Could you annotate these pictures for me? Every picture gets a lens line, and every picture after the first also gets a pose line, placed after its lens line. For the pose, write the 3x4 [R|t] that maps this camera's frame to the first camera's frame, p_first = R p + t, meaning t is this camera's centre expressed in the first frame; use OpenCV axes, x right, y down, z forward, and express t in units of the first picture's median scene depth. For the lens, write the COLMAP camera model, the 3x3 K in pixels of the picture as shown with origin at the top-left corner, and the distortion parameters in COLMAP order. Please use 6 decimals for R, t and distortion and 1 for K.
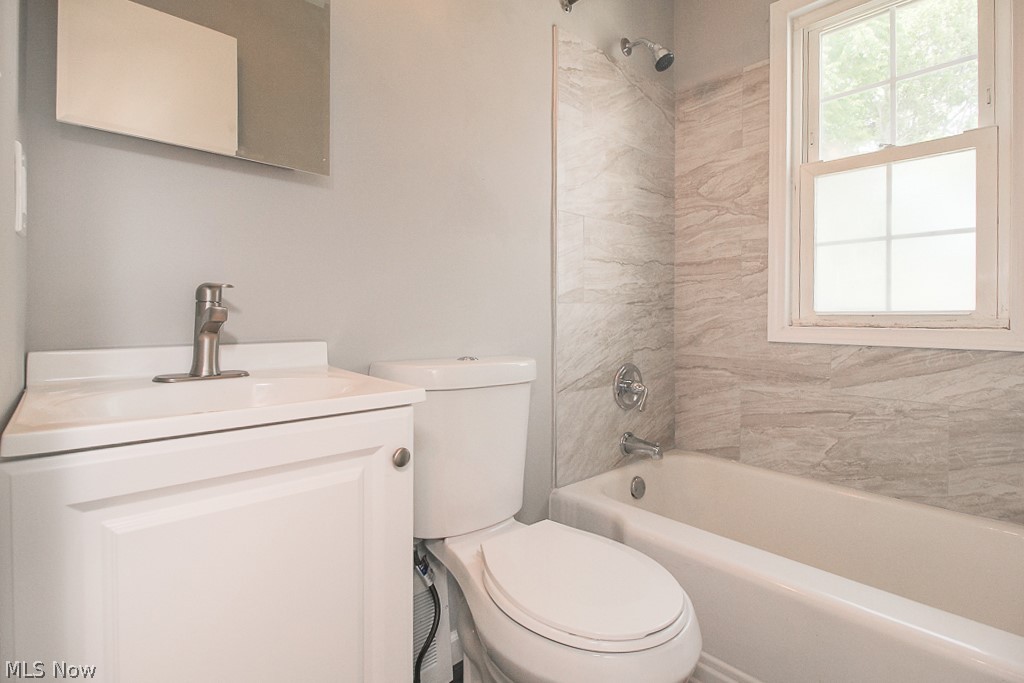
lens RADIAL K [[479.4, 0, 509.4], [0, 479.4, 315.8], [0, 0, 1]] dist [0.020686, -0.014159]
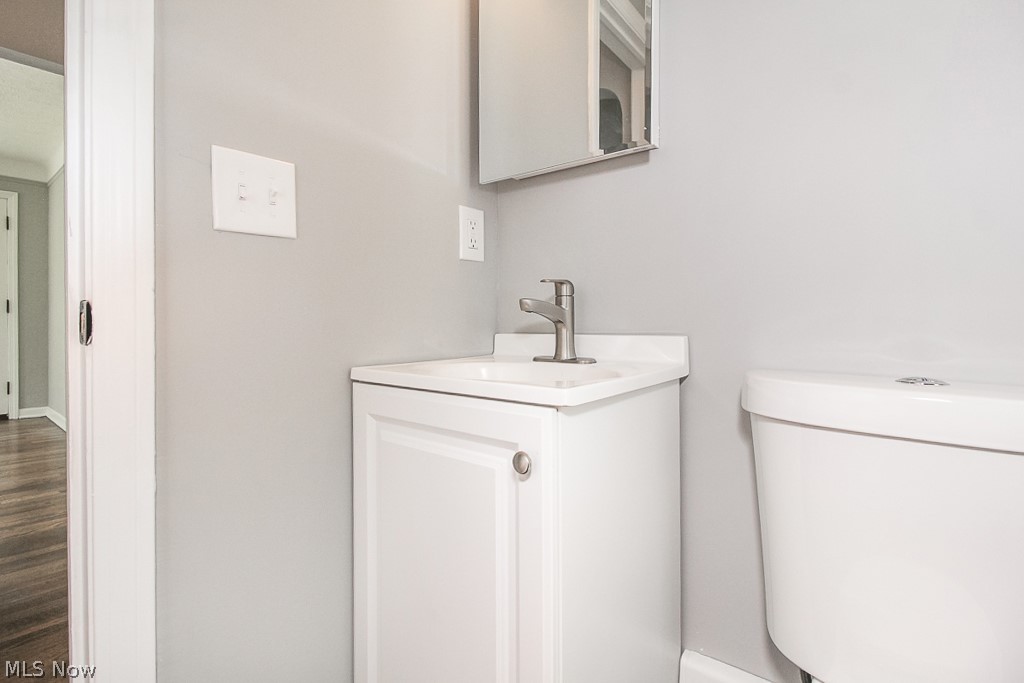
lens RADIAL K [[479.4, 0, 509.4], [0, 479.4, 315.8], [0, 0, 1]] dist [0.020686, -0.014159]
pose [[0.140219, -0.008583, -0.990083, 0.543670], [0.013661, 0.999884, -0.006734, 0.020198], [0.990026, -0.012582, 0.140320, 0.694616]]
